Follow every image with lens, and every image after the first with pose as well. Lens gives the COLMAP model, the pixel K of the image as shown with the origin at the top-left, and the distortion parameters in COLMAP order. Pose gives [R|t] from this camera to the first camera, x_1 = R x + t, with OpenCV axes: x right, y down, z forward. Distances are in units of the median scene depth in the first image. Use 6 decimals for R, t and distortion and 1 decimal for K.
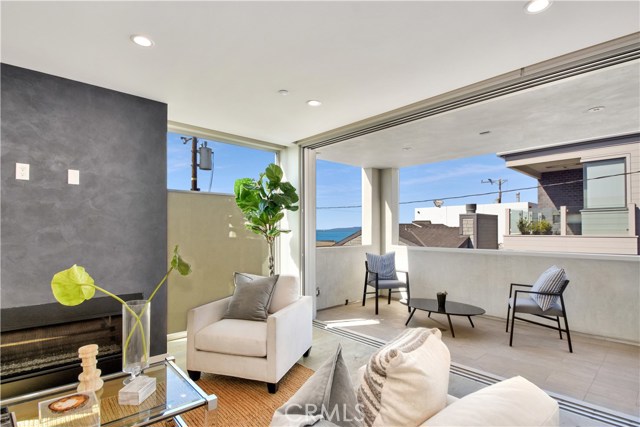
lens RADIAL K [[333.0, 0, 331.7], [0, 333.0, 224.5], [0, 0, 1]] dist [-0.000997, -0.001001]
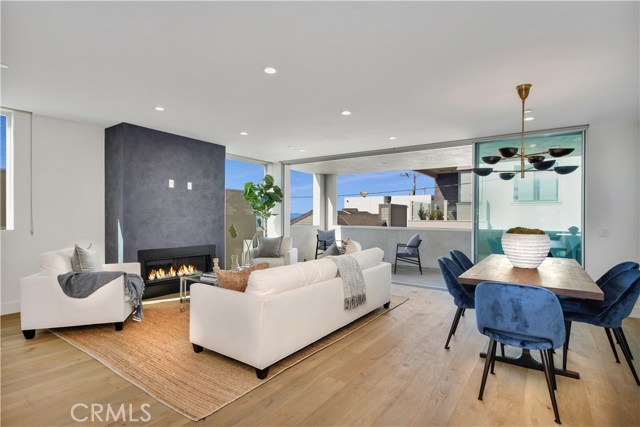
lens RADIAL K [[333.0, 0, 331.7], [0, 333.0, 224.5], [0, 0, 1]] dist [-0.000997, -0.001001]
pose [[0.977698, 0.004042, 0.209976, -0.151039], [-0.012407, 0.999180, 0.038533, 0.001762], [-0.209648, -0.040279, 0.976947, -0.515335]]
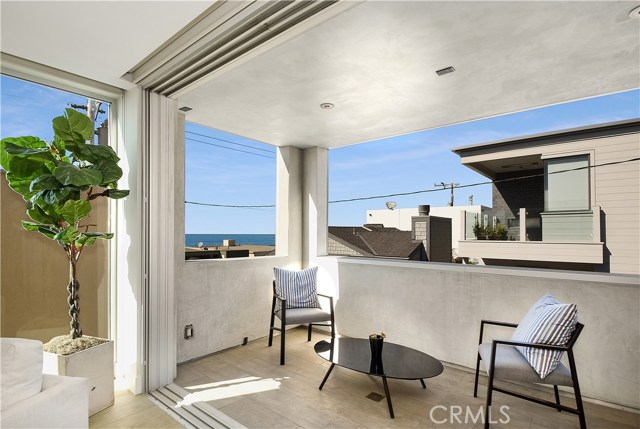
lens RADIAL K [[333.0, 0, 331.7], [0, 333.0, 225.5], [0, 0, 1]] dist [-0.000997, -0.001001]
pose [[0.992118, 0.009529, 0.124948, 0.124990], [-0.008686, 0.999936, -0.007286, 0.003026], [-0.125009, 0.006144, 0.992137, 0.292293]]
